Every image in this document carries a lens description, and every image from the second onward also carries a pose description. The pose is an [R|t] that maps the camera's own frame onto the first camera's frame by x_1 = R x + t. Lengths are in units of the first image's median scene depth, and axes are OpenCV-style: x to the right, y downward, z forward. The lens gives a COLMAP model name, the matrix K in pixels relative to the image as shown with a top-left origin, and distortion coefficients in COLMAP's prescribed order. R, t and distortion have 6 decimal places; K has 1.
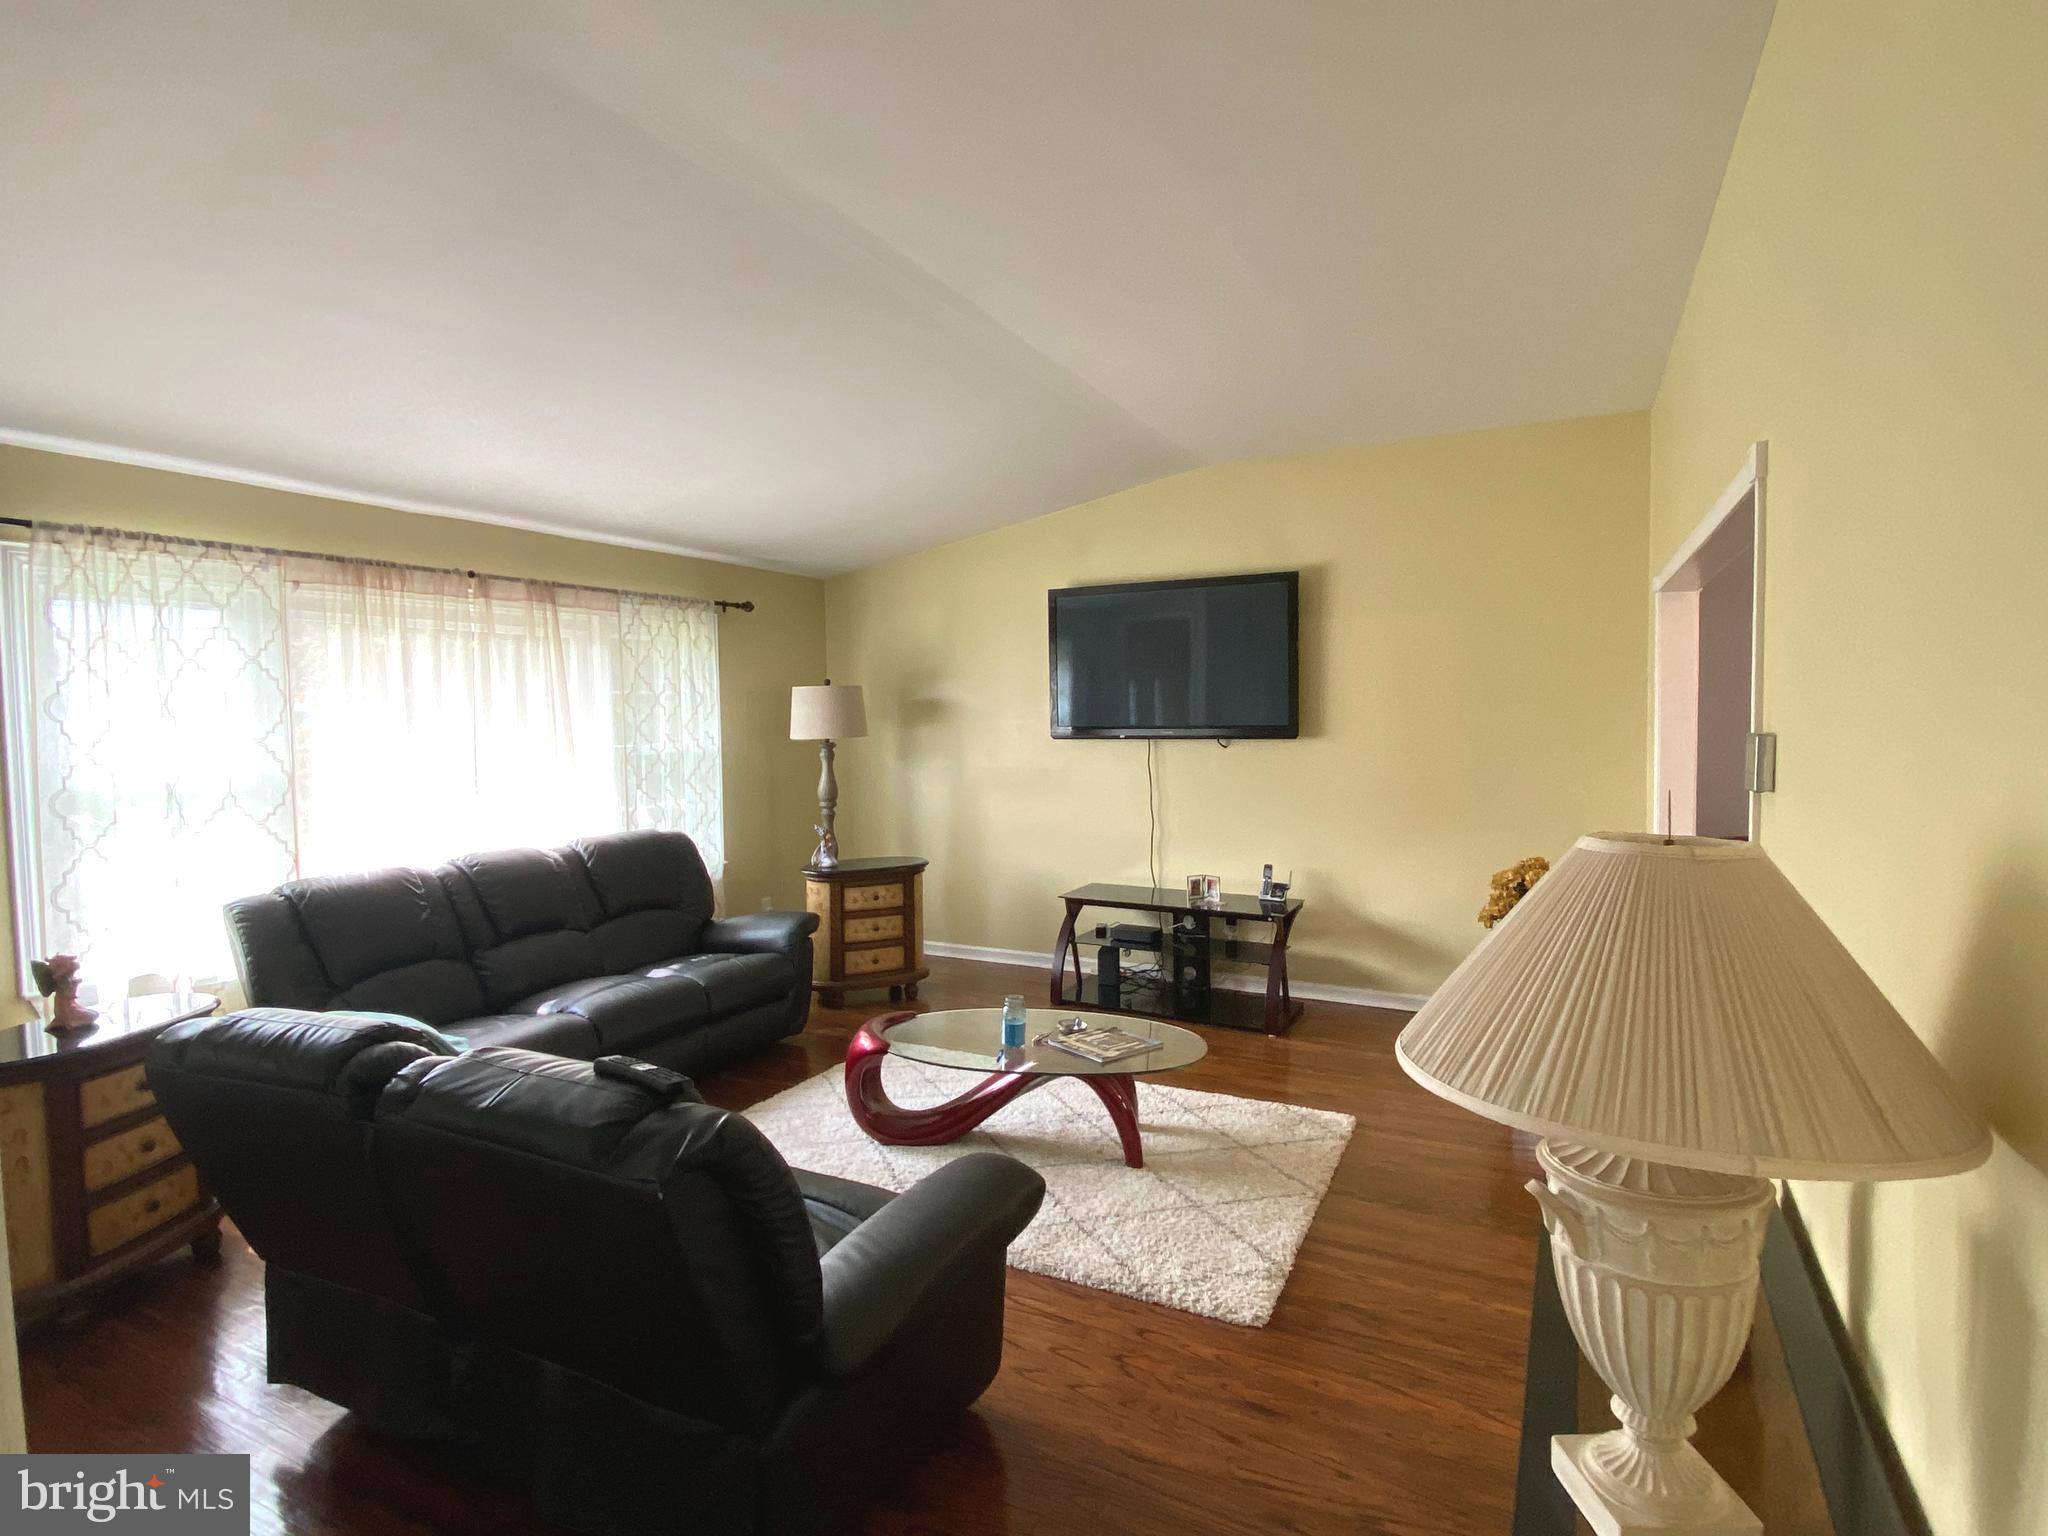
lens RADIAL K [[1025.7, 0, 1015.0], [0, 1025.7, 766.0], [0, 0, 1]] dist [0.061919, -0.074843]
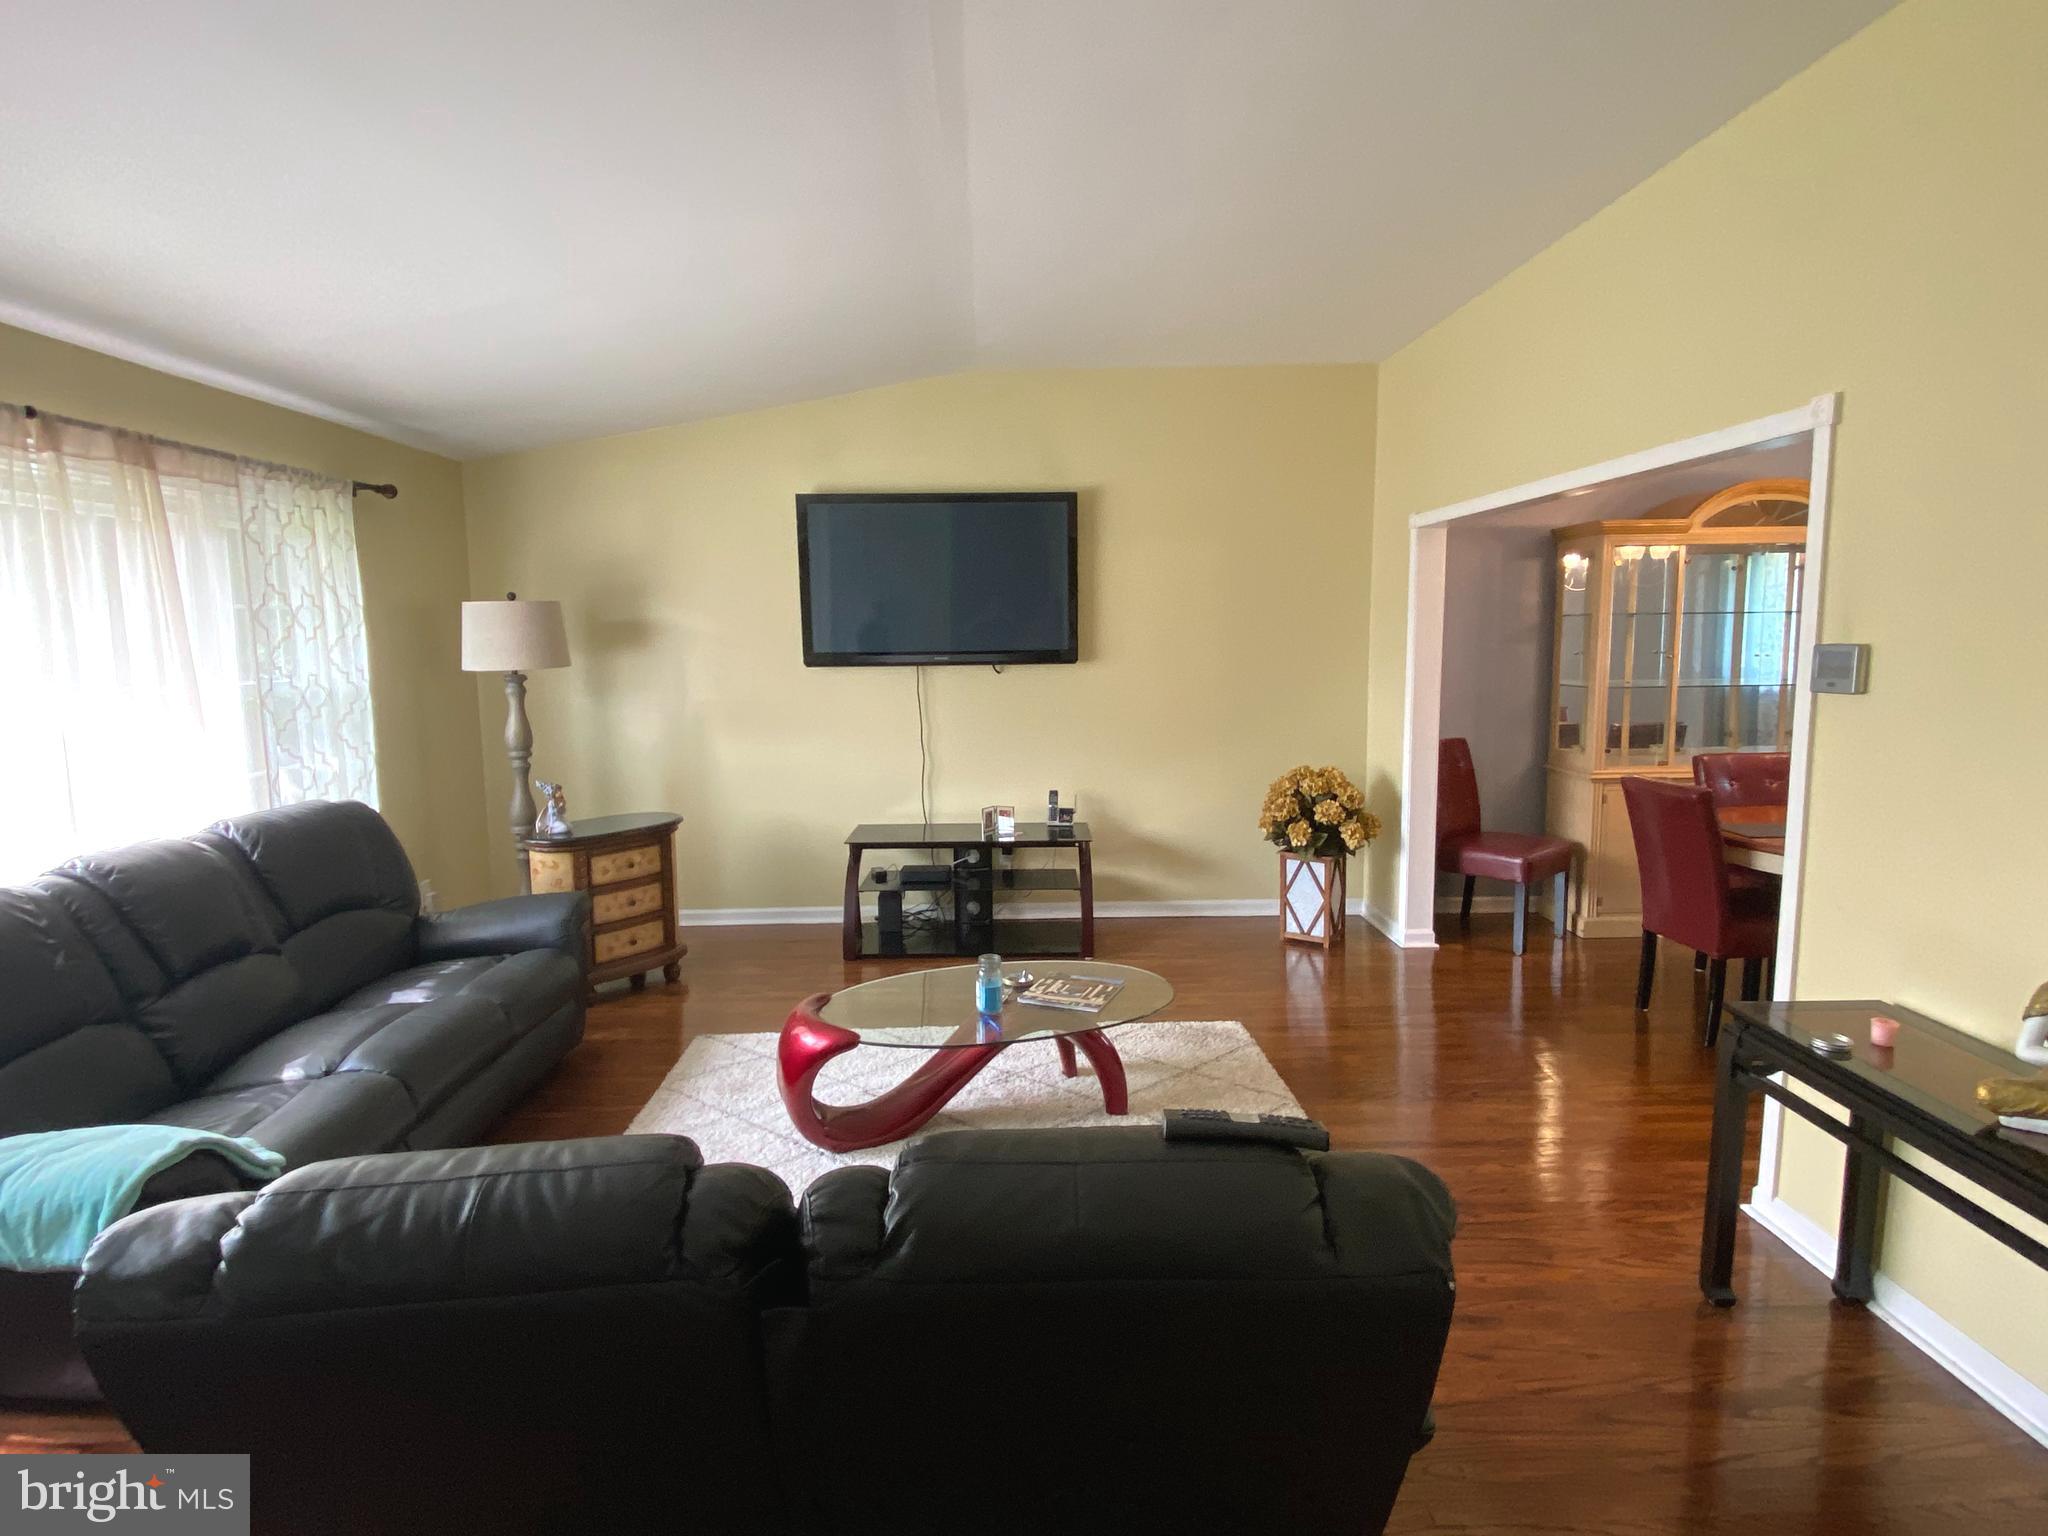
lens RADIAL K [[1043.6, 0, 1019.1], [0, 1043.6, 763.2], [0, 0, 1]] dist [-0.000457, -0.009070]
pose [[0.873937, -0.057908, 0.482578, -0.261589], [0.024855, 0.996903, 0.074612, -0.006156], [-0.485404, -0.053212, 0.872669, 0.135673]]
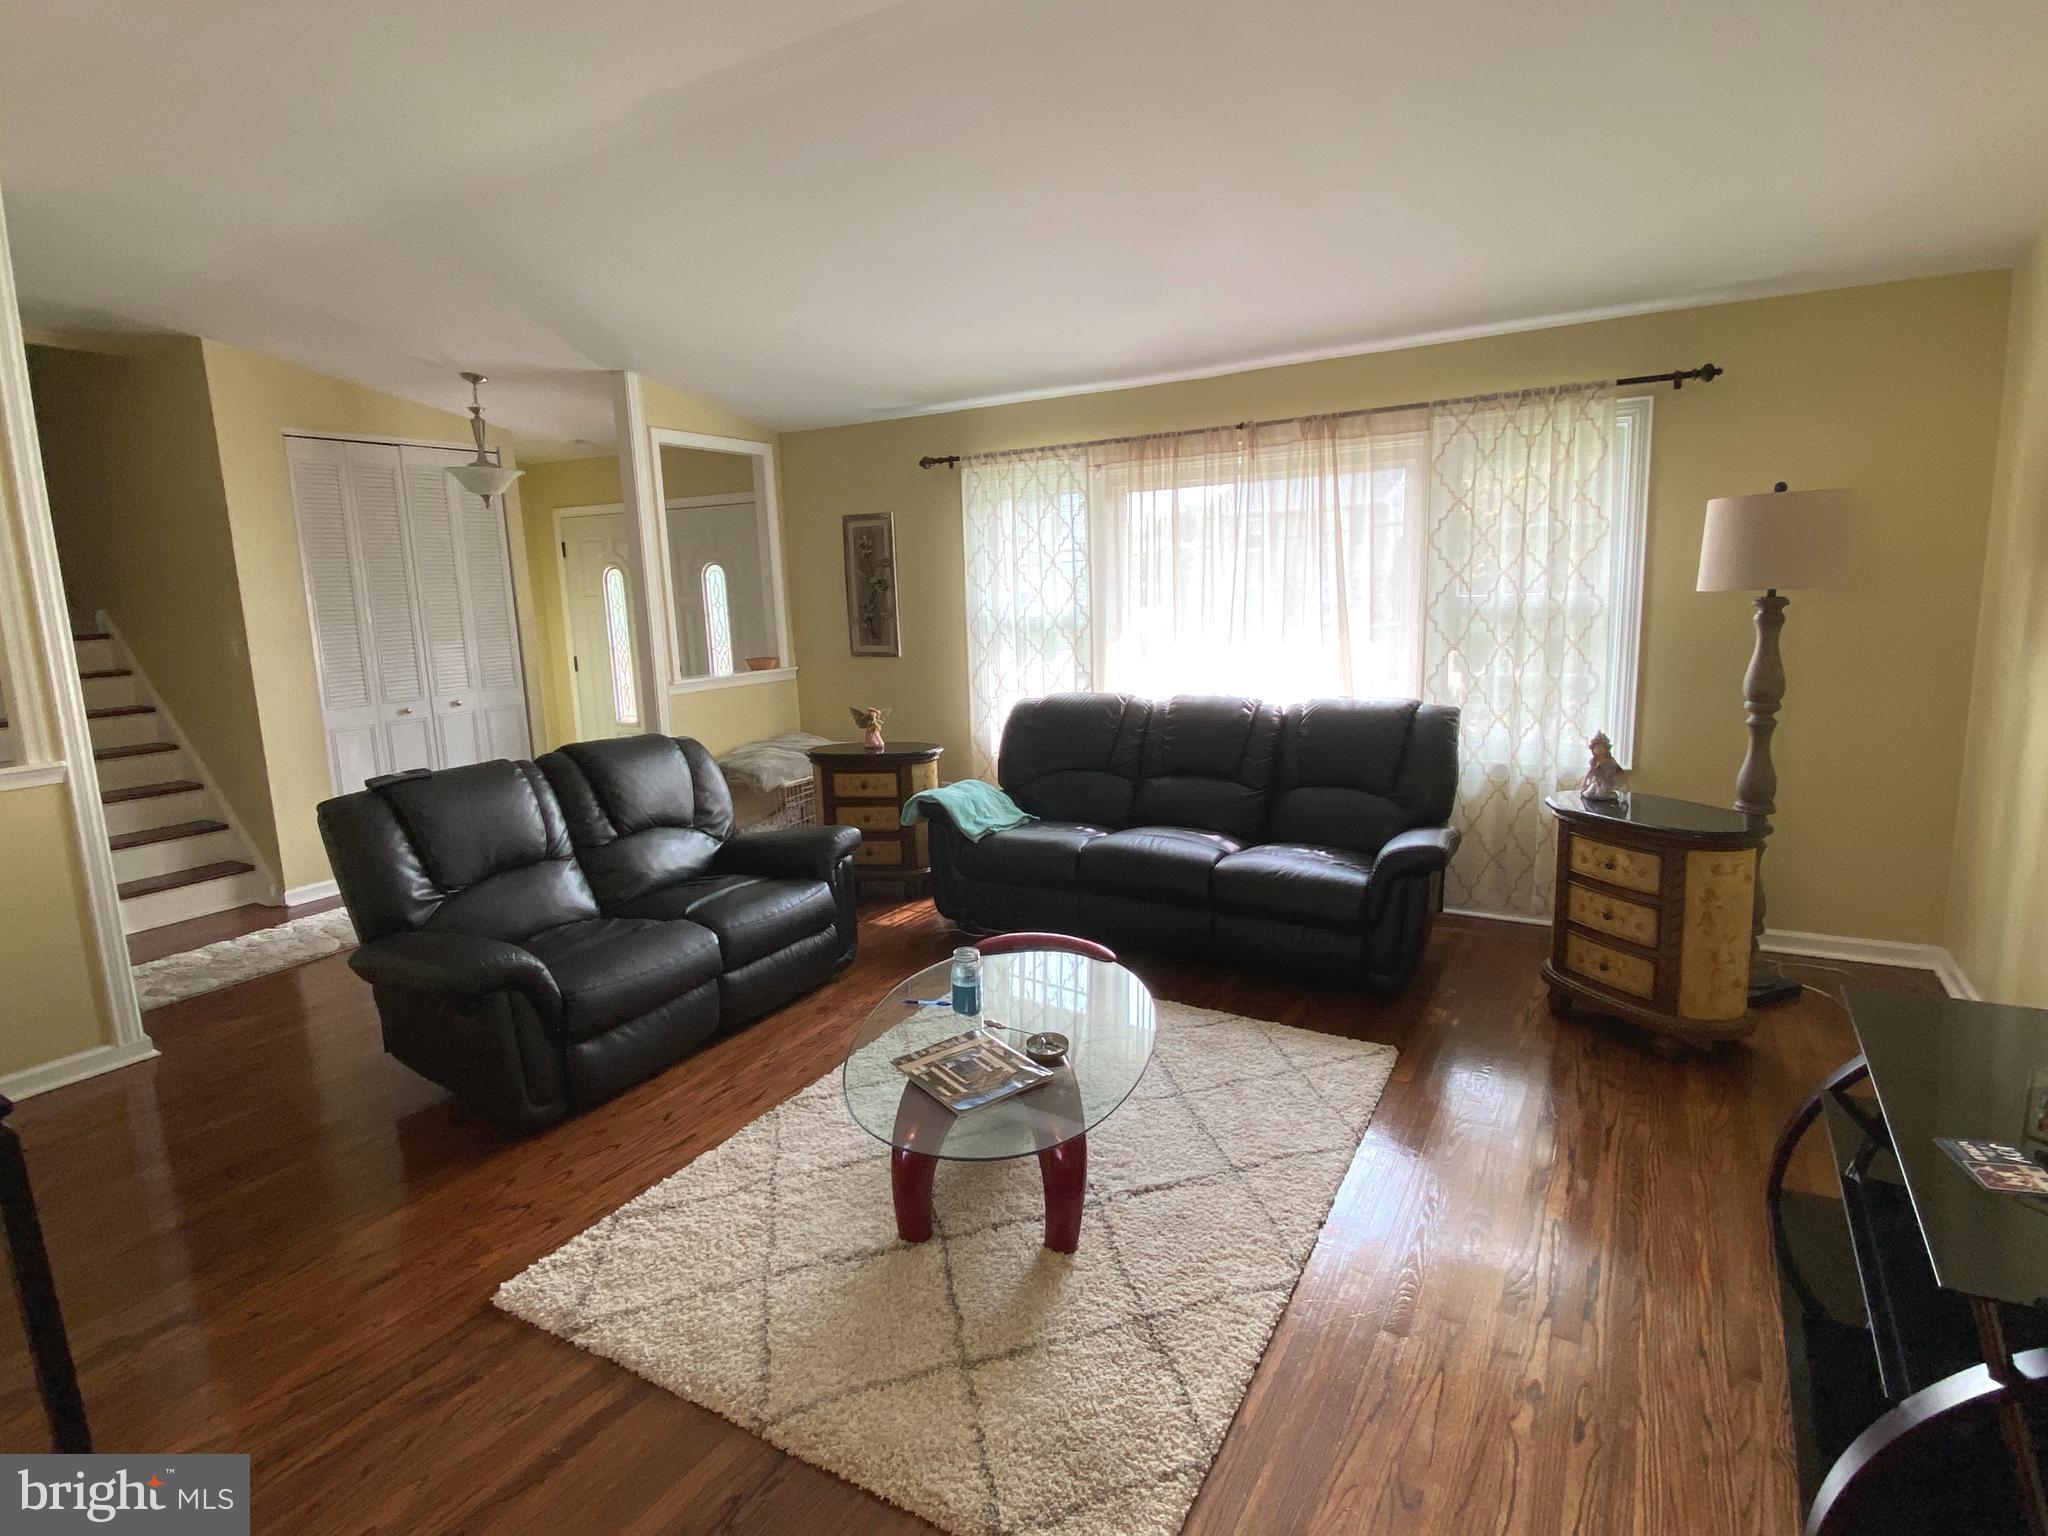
lens RADIAL K [[1043.6, 0, 1019.1], [0, 1043.6, 763.2], [0, 0, 1]] dist [-0.000457, -0.009070]
pose [[-0.048377, 0.184239, -0.981690, 0.465859], [-0.015252, 0.982590, 0.185160, -0.036585], [0.998713, 0.023931, -0.044724, 0.687015]]
